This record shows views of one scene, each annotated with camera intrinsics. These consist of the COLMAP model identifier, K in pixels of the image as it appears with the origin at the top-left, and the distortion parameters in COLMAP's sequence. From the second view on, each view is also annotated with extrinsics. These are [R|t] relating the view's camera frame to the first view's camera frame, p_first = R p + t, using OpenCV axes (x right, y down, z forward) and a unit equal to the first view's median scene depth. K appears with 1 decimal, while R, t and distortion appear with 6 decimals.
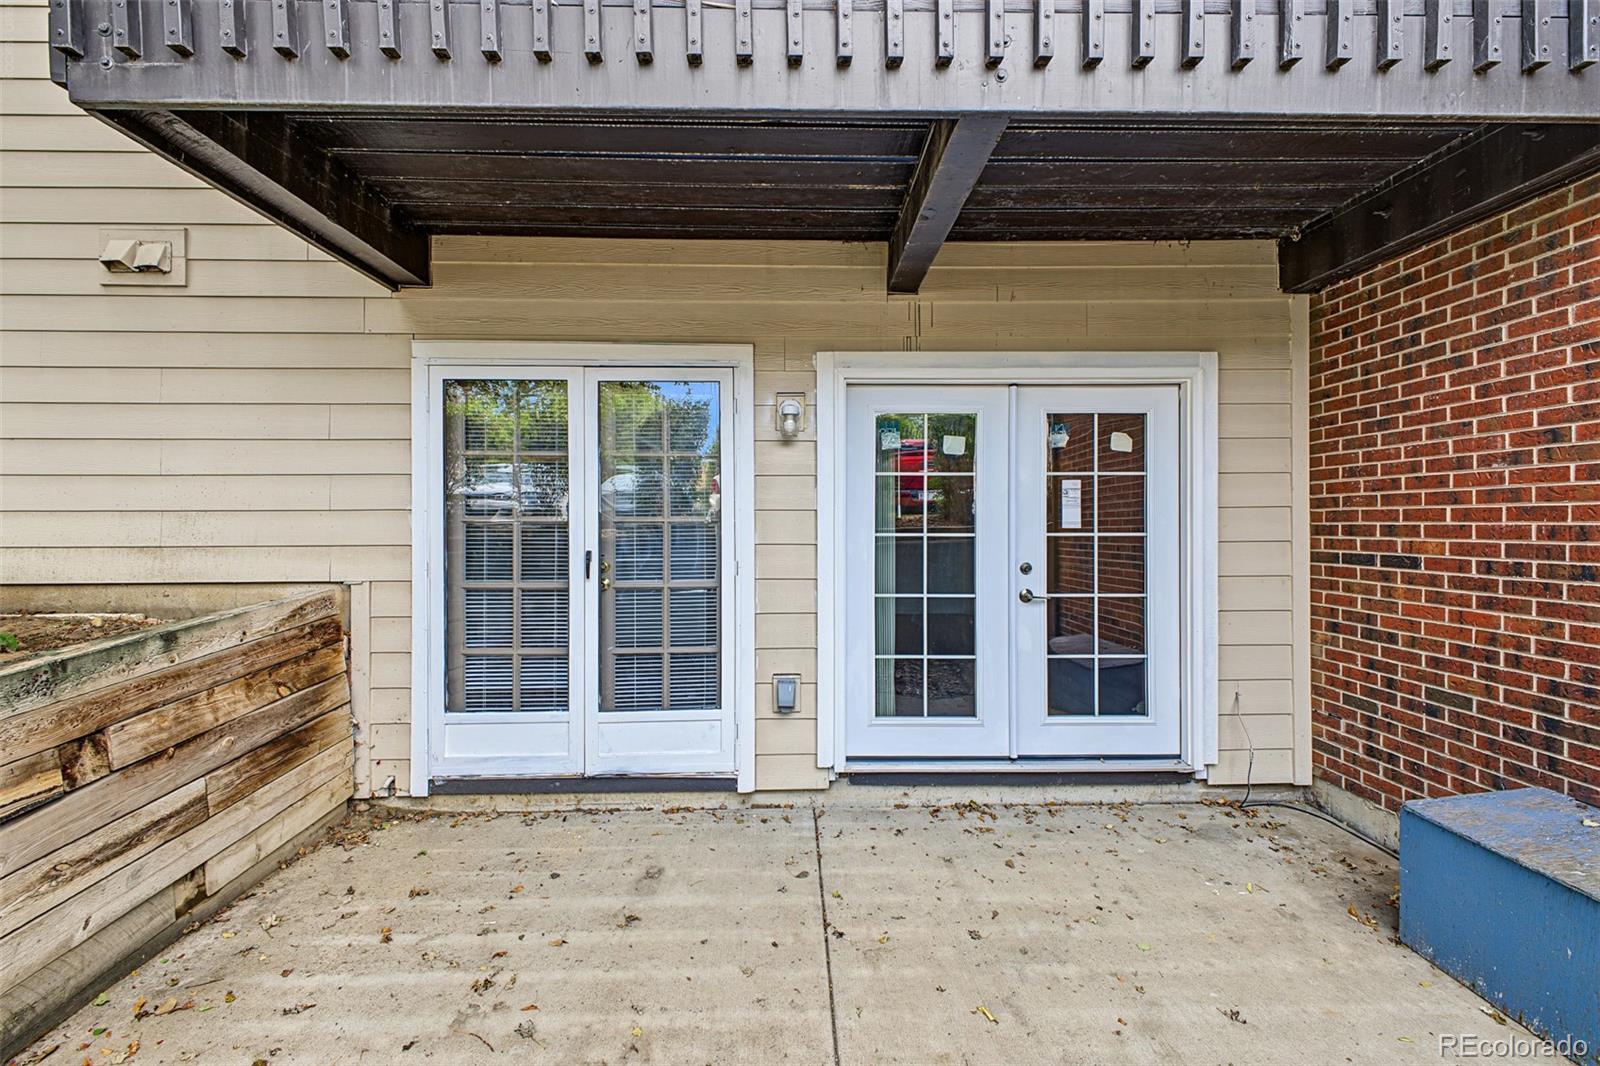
lens RADIAL K [[641.1, 0, 801.1], [0, 641.1, 520.5], [0, 0, 1]] dist [0.022587, -0.007724]
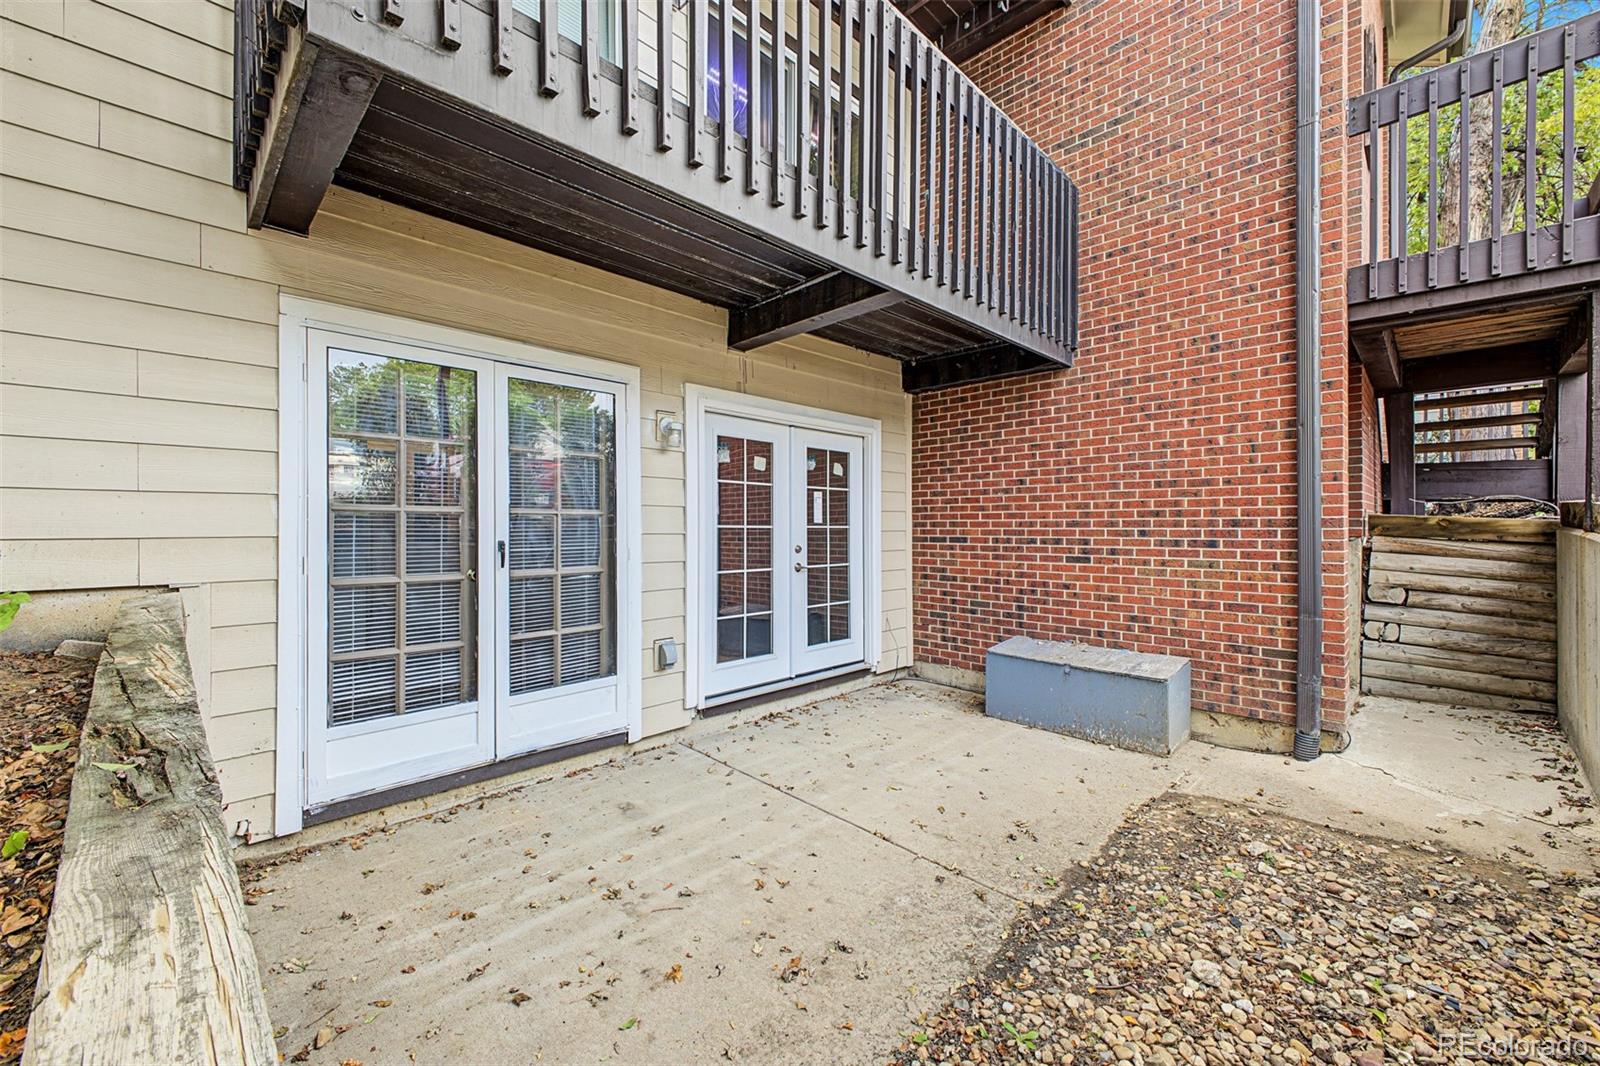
lens RADIAL K [[622.9, 0, 789.6], [0, 622.9, 520.7], [0, 0, 1]] dist [0.023077, -0.007088]
pose [[0.734805, 0.009339, 0.678215, -0.671782], [-0.005219, 0.999953, -0.008114, 0.020393], [-0.678259, 0.002423, 0.734819, -0.050184]]
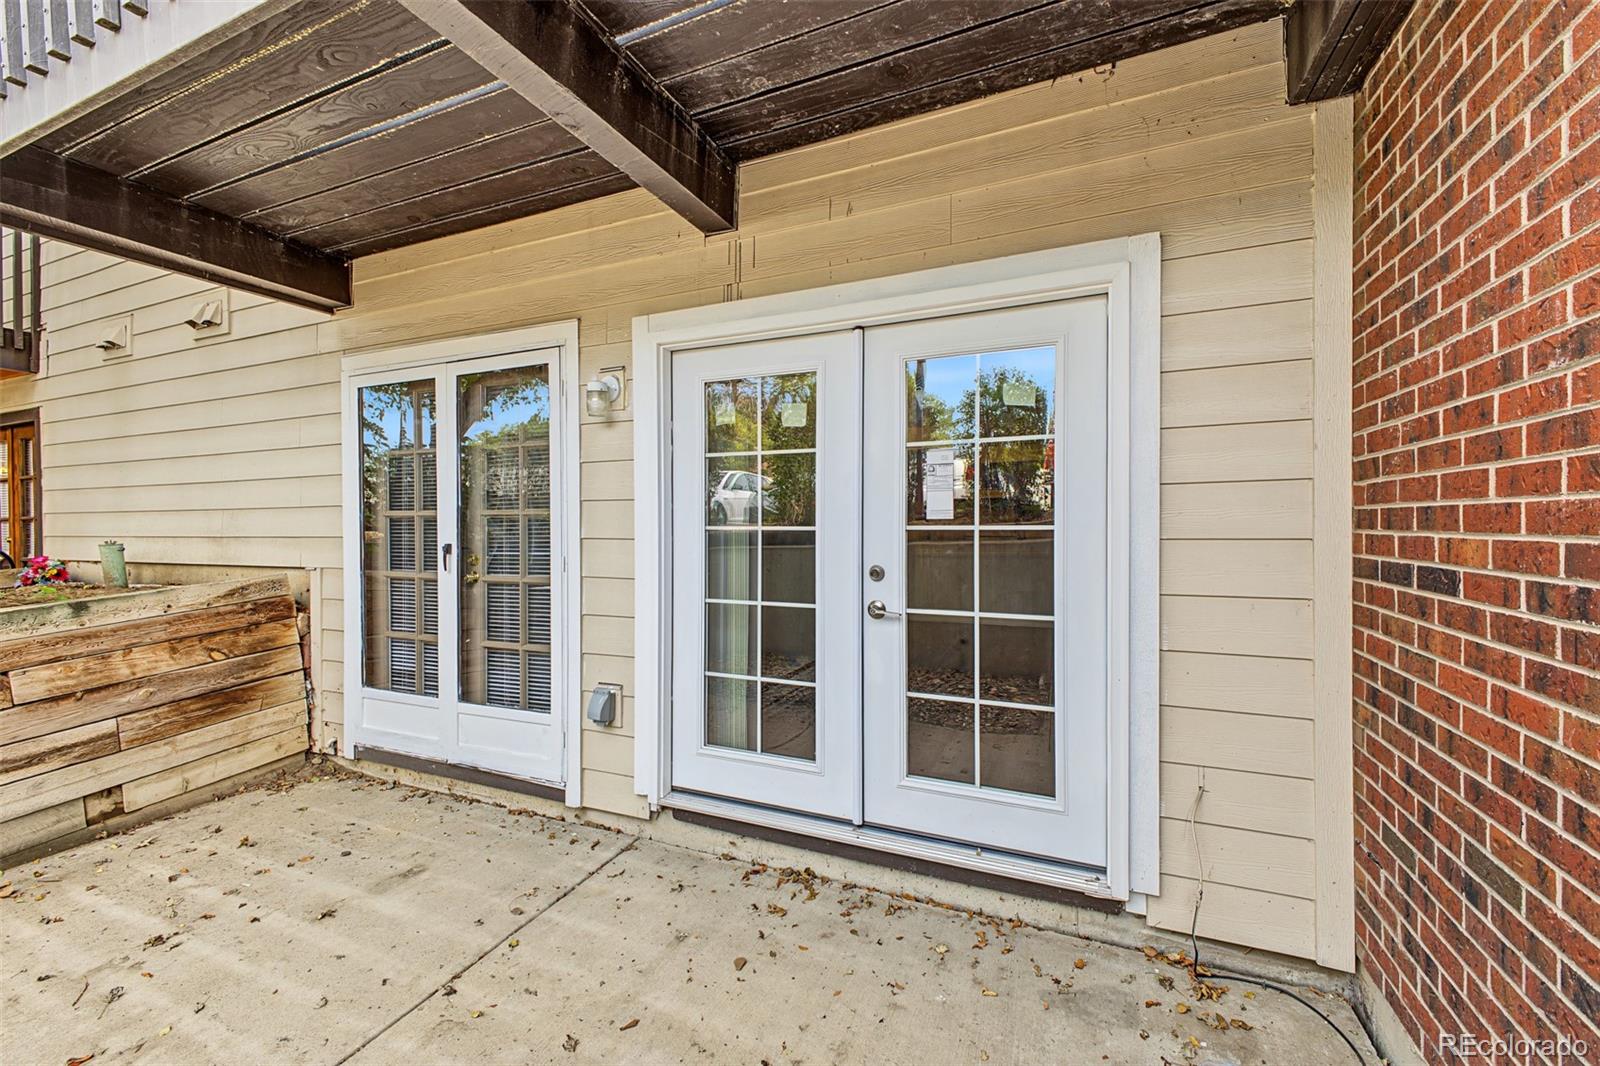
lens RADIAL K [[645.1, 0, 801.9], [0, 645.1, 525.5], [0, 0, 1]] dist [0.022749, -0.007187]
pose [[0.908513, -0.001488, -0.417854, 0.607640], [0.005940, 0.999939, 0.009353, 0.012306], [0.417815, -0.010980, 0.908466, 0.297736]]
